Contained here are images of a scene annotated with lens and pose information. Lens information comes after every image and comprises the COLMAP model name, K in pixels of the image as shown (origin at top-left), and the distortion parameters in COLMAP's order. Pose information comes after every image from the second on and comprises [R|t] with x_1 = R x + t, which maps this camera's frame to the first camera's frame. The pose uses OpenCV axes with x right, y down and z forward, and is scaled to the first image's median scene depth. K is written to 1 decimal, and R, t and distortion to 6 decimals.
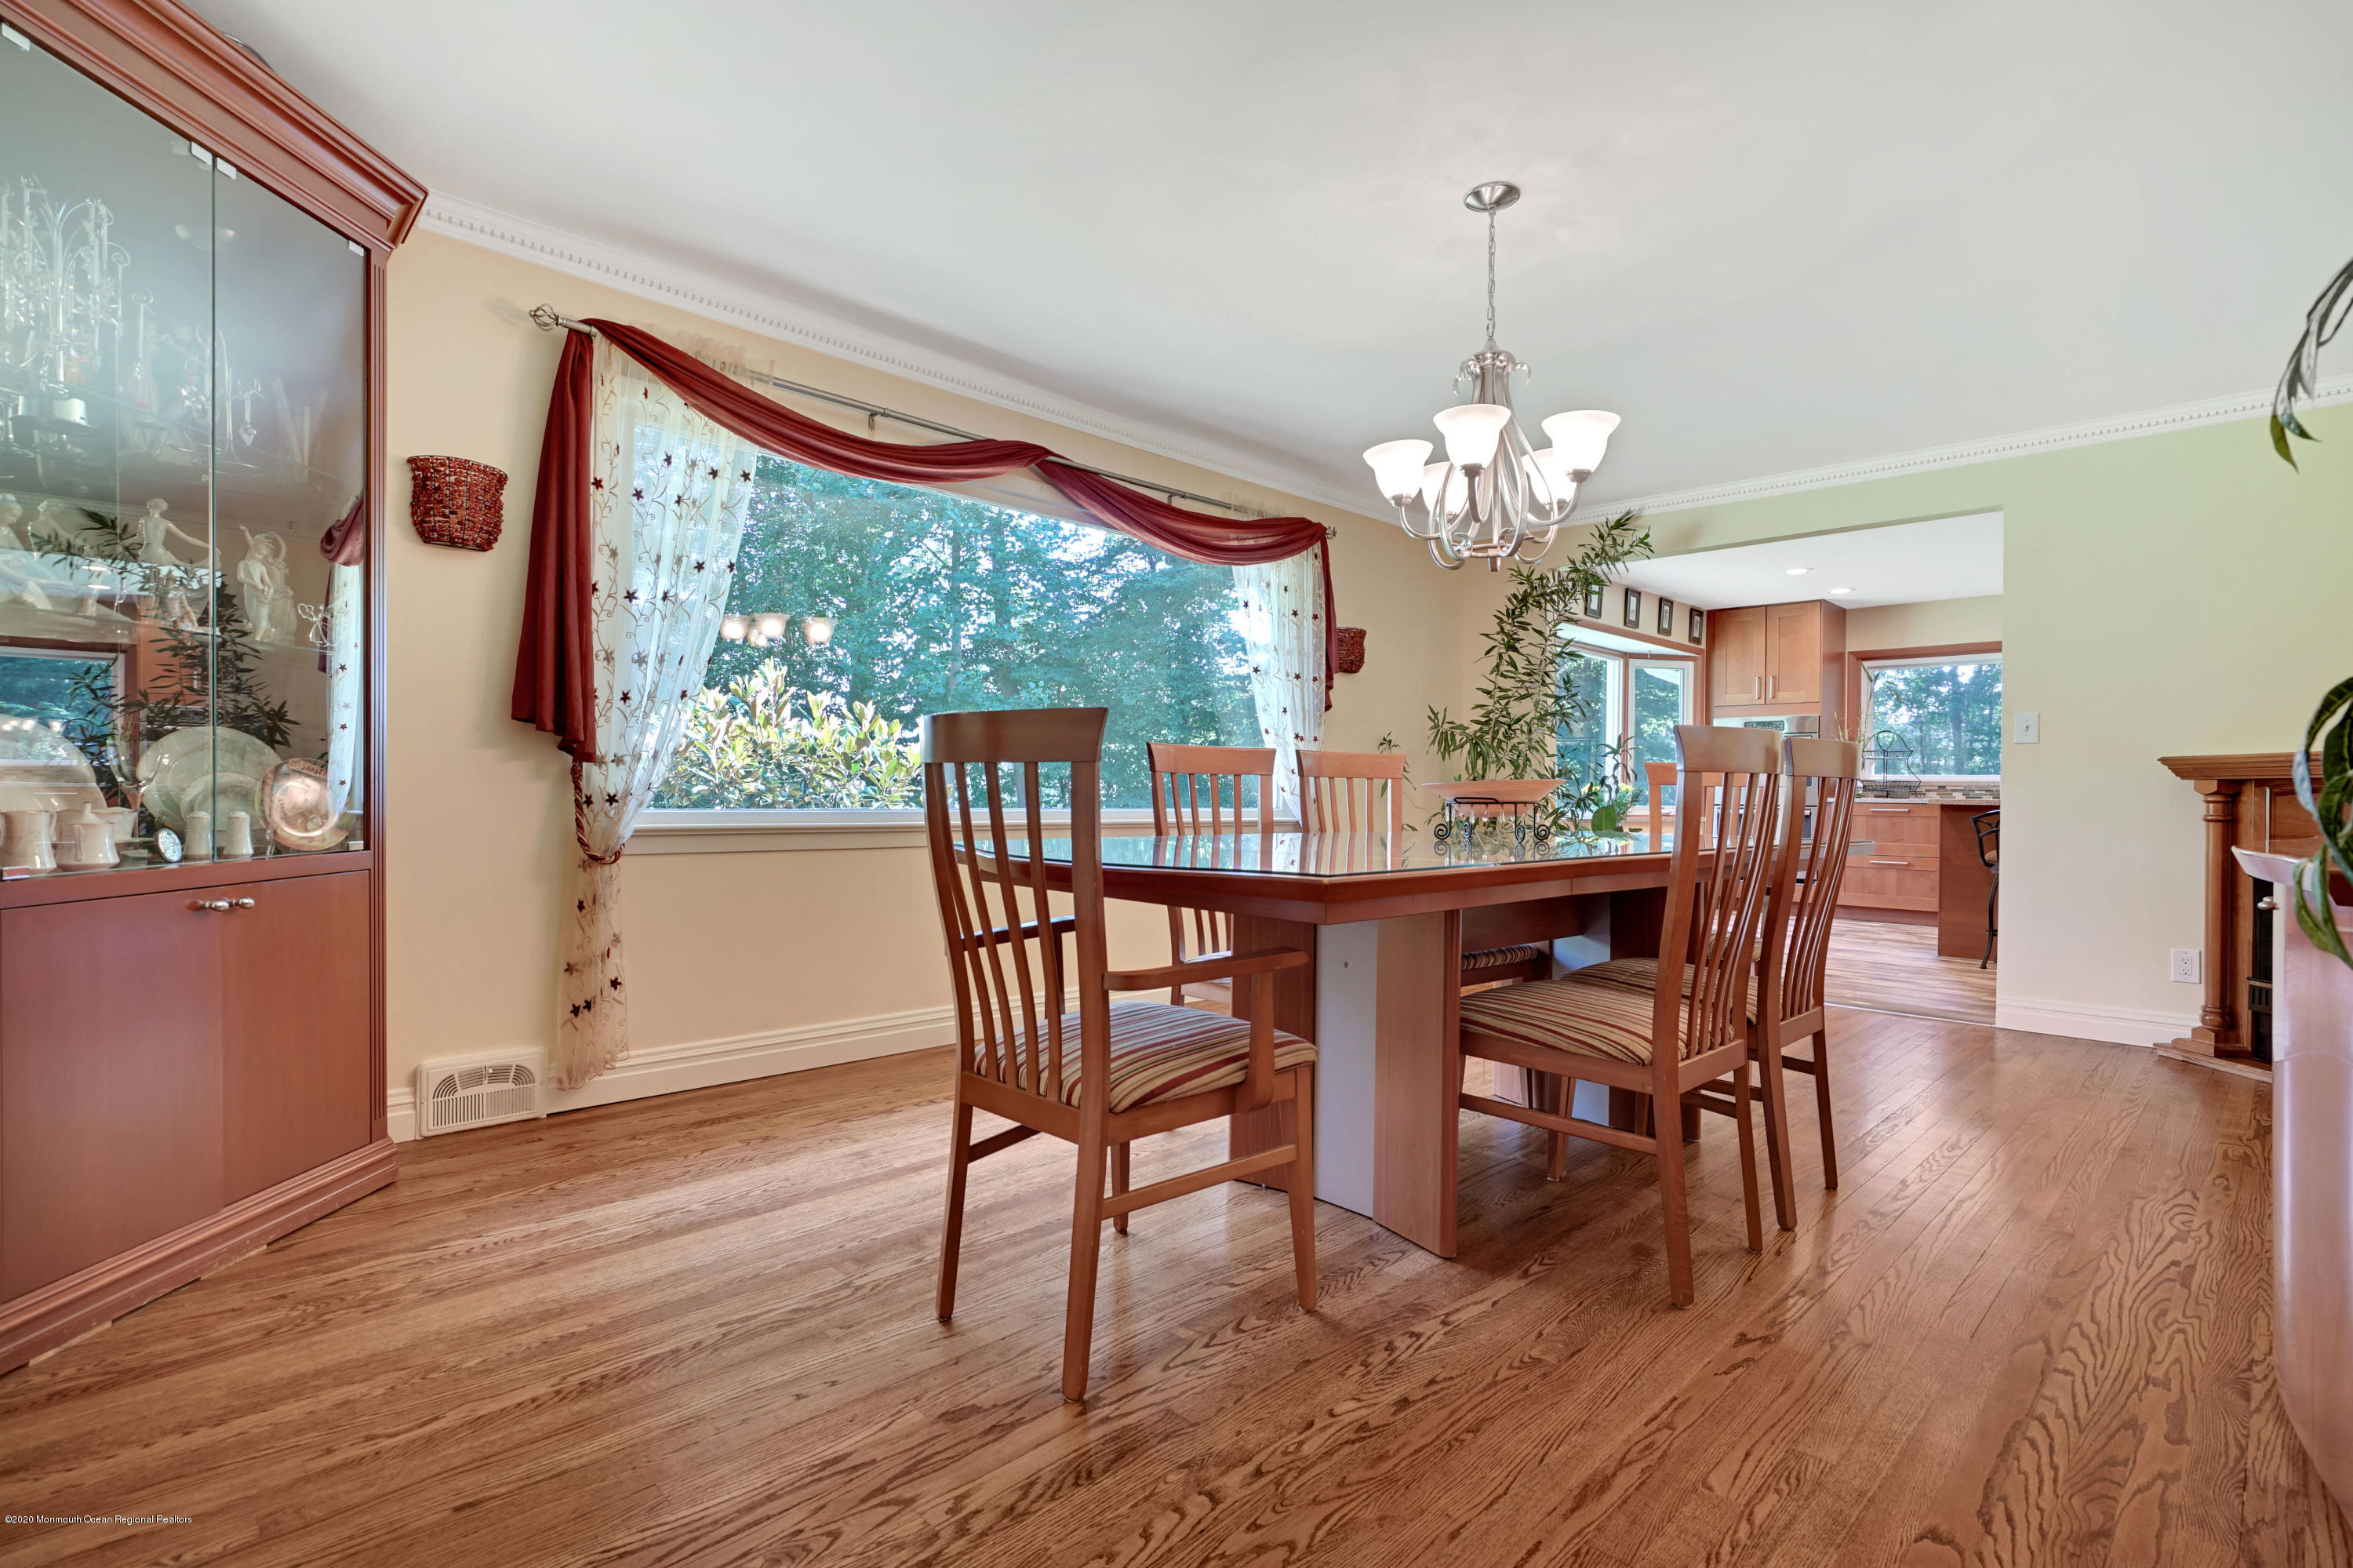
lens RADIAL K [[1102.5, 0, 1189.2], [0, 1102.5, 801.2], [0, 0, 1]] dist [0.011215, -0.000043]
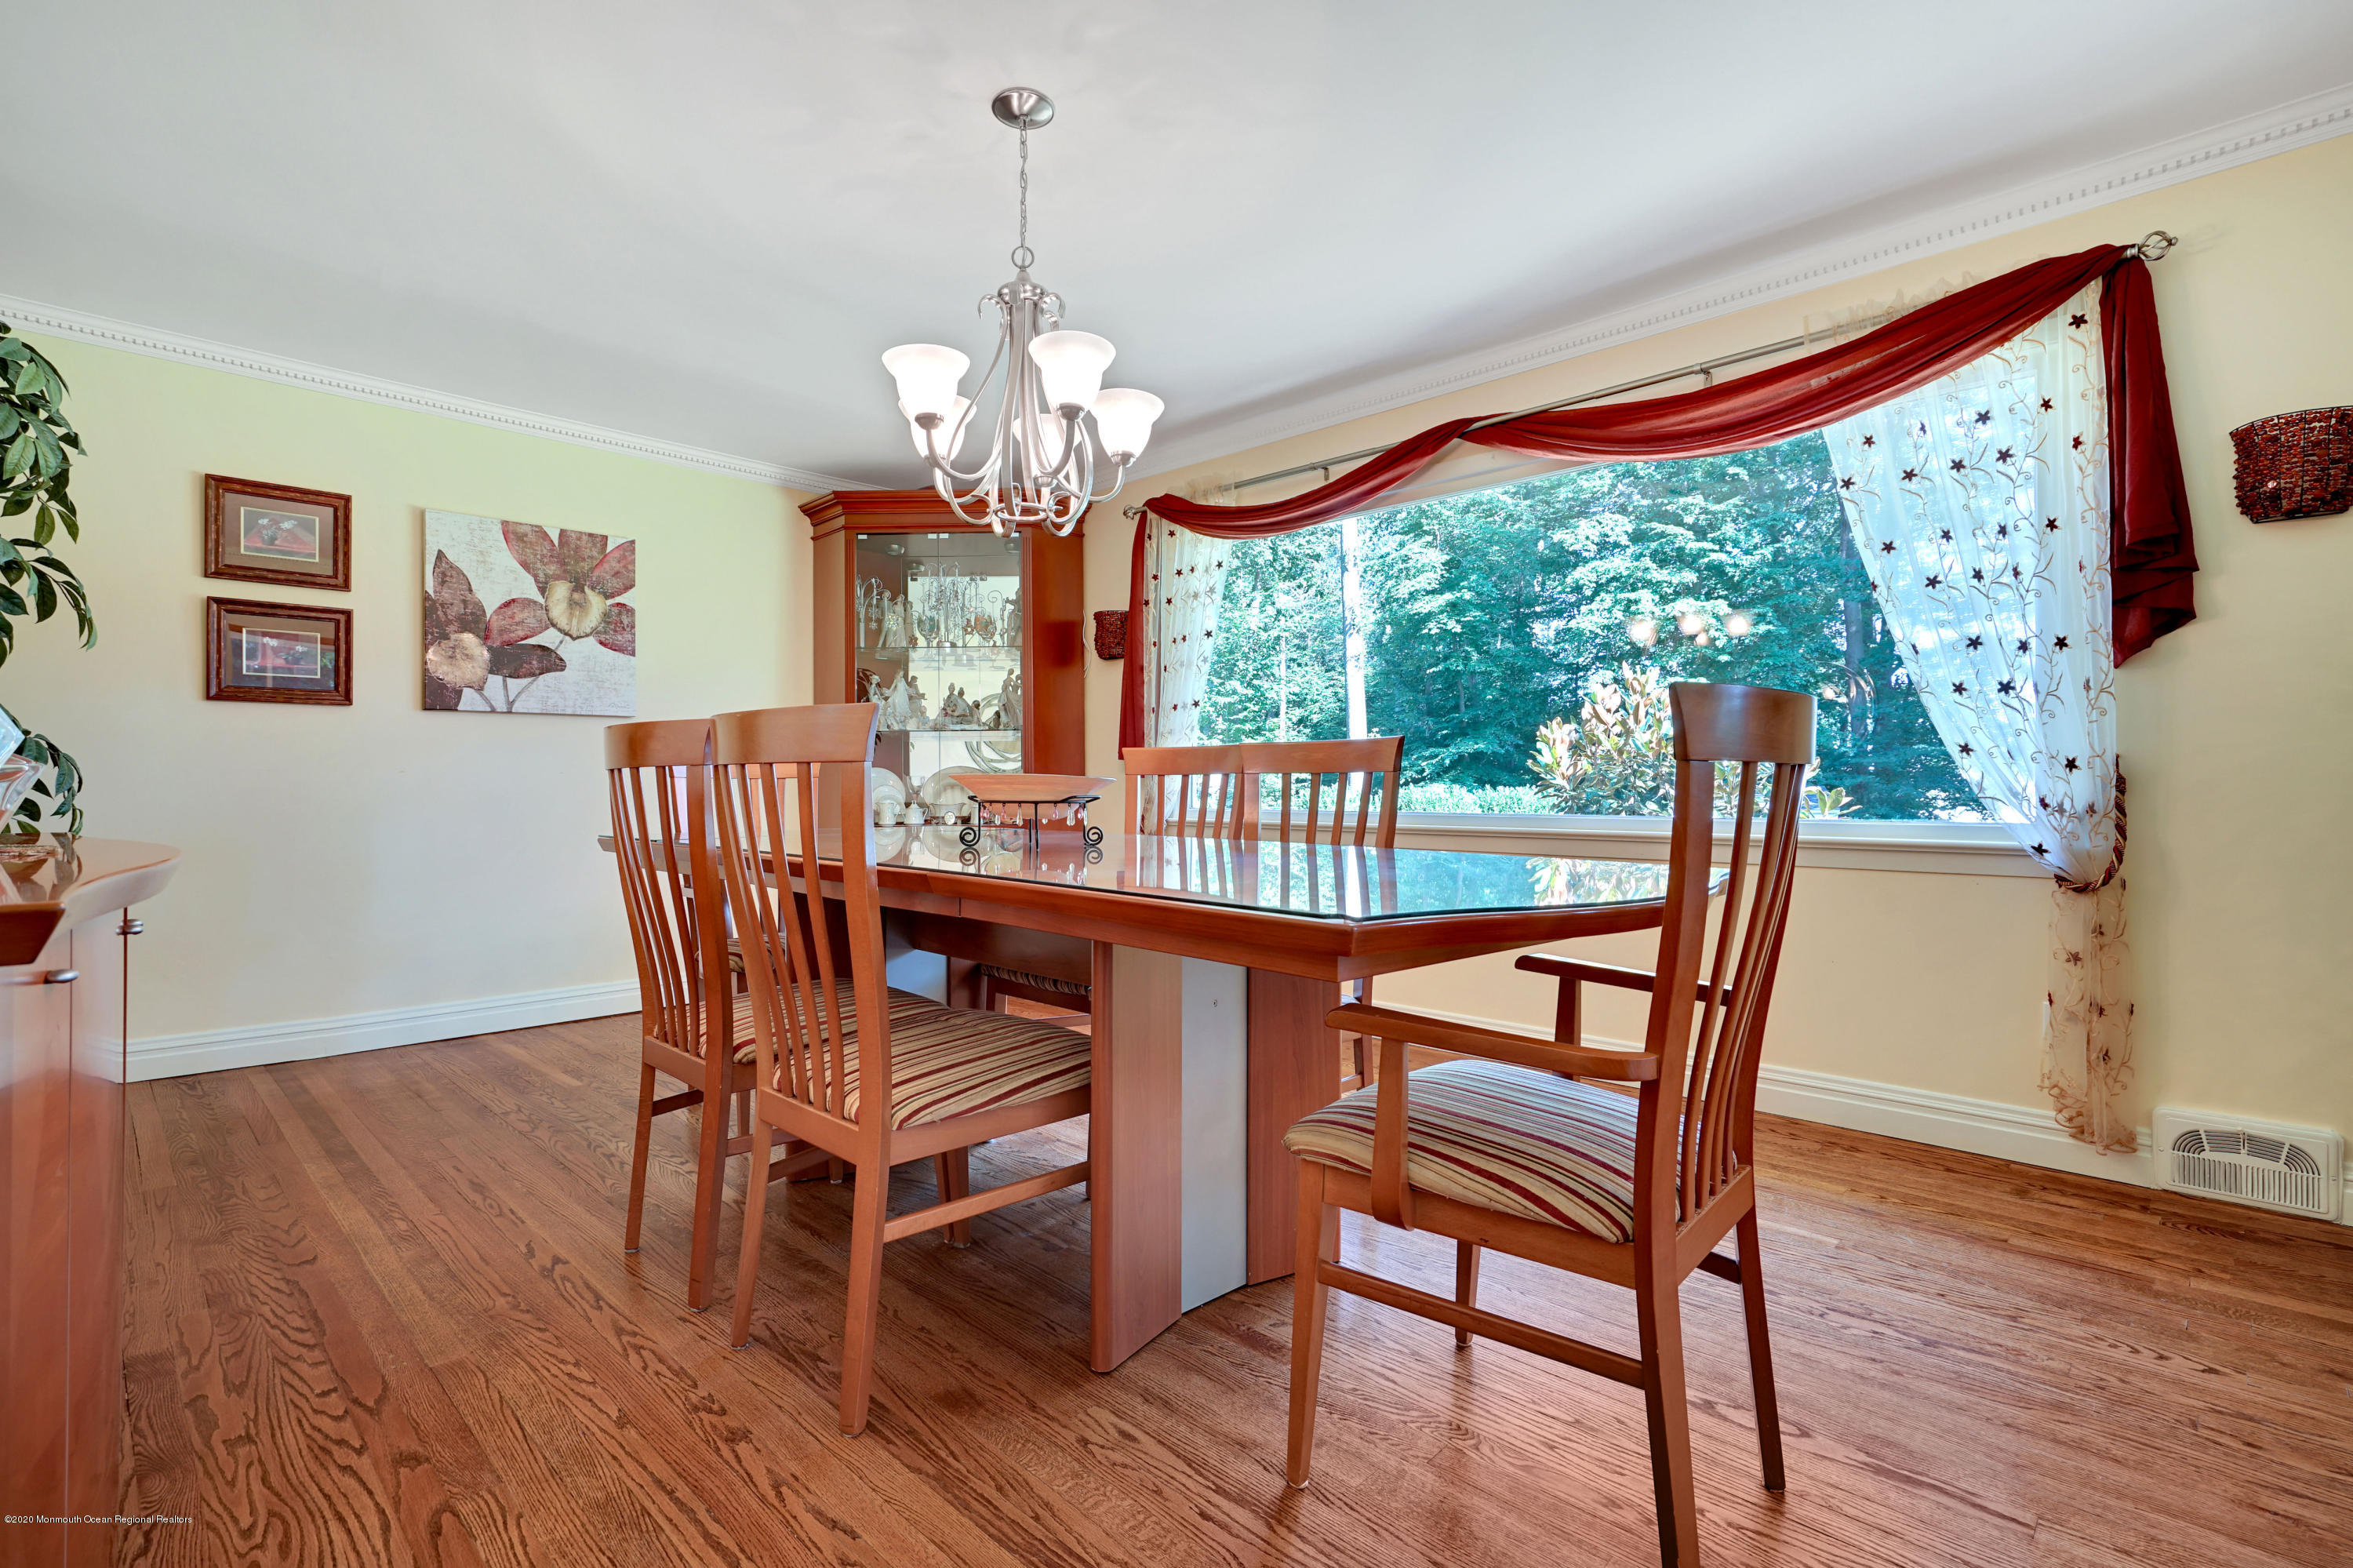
lens RADIAL K [[1102.5, 0, 1189.3], [0, 1102.5, 780.5], [0, 0, 1]] dist [0.011215, -0.000043]
pose [[0.007834, -0.020658, -0.999756, 1.013846], [-0.010404, 0.999731, -0.020739, 0.000610], [0.999915, 0.010564, 0.007617, 0.996511]]
